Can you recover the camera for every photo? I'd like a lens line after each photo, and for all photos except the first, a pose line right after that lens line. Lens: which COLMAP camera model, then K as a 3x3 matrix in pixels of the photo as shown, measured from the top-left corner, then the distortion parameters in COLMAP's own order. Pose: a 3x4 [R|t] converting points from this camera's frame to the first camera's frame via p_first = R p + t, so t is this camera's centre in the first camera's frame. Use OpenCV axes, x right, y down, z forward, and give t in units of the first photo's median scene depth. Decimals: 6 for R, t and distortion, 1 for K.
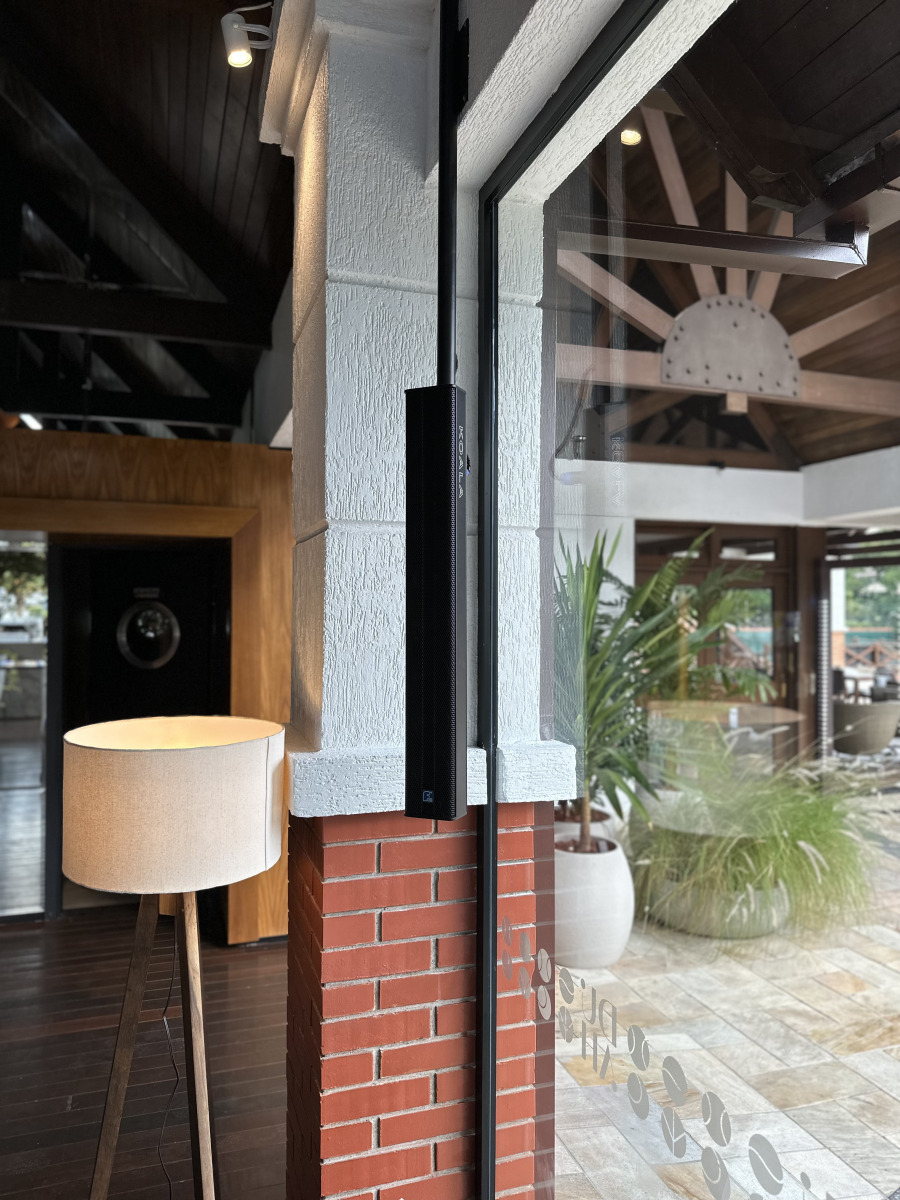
lens RADIAL K [[854.6, 0, 454.0], [0, 854.6, 597.8], [0, 0, 1]] dist [0.009938, -0.004855]
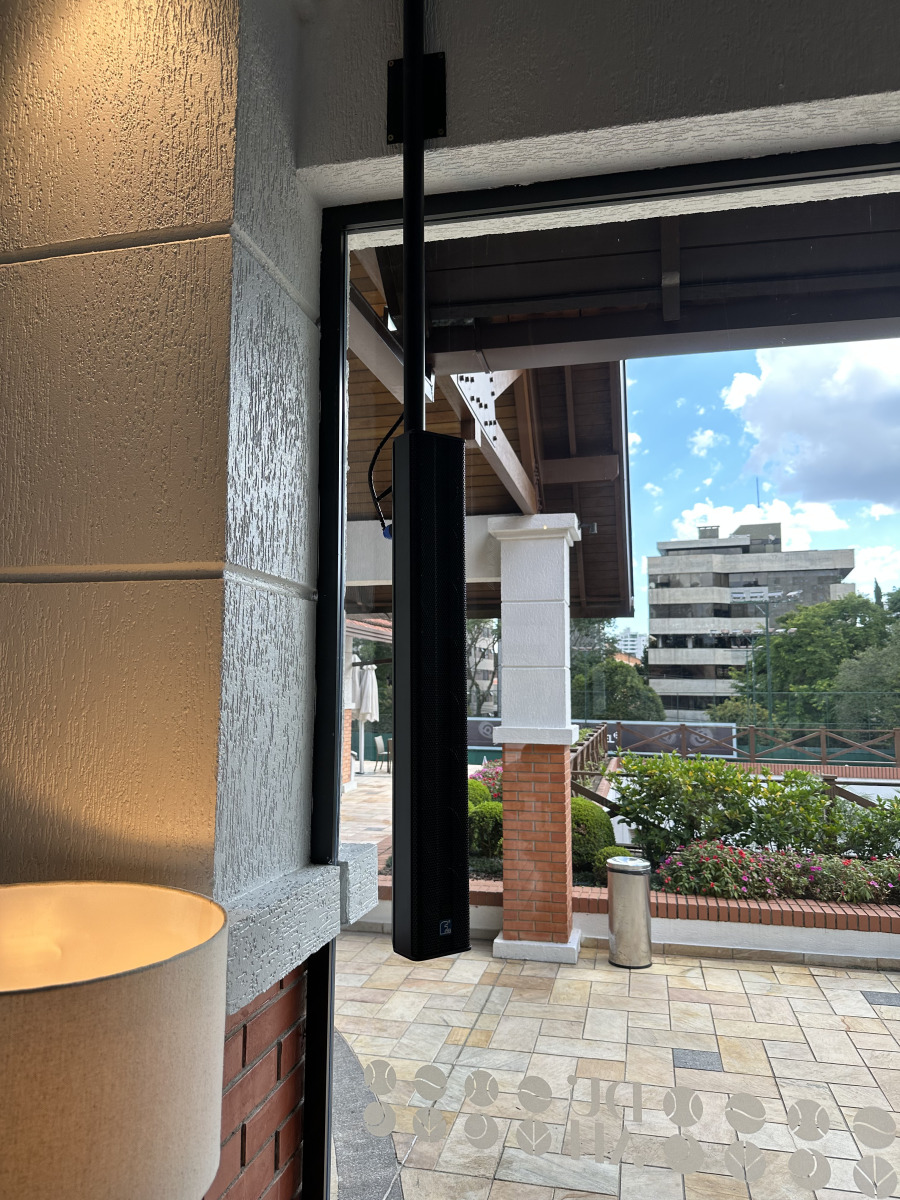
lens RADIAL K [[854.6, 0, 449.7], [0, 854.6, 602.7], [0, 0, 1]] dist [0.009938, -0.004855]
pose [[0.528546, 0.089363, 0.844188, -0.636097], [-0.017764, 0.995390, -0.094247, 0.002622], [-0.848719, 0.034818, 0.527697, 0.480773]]
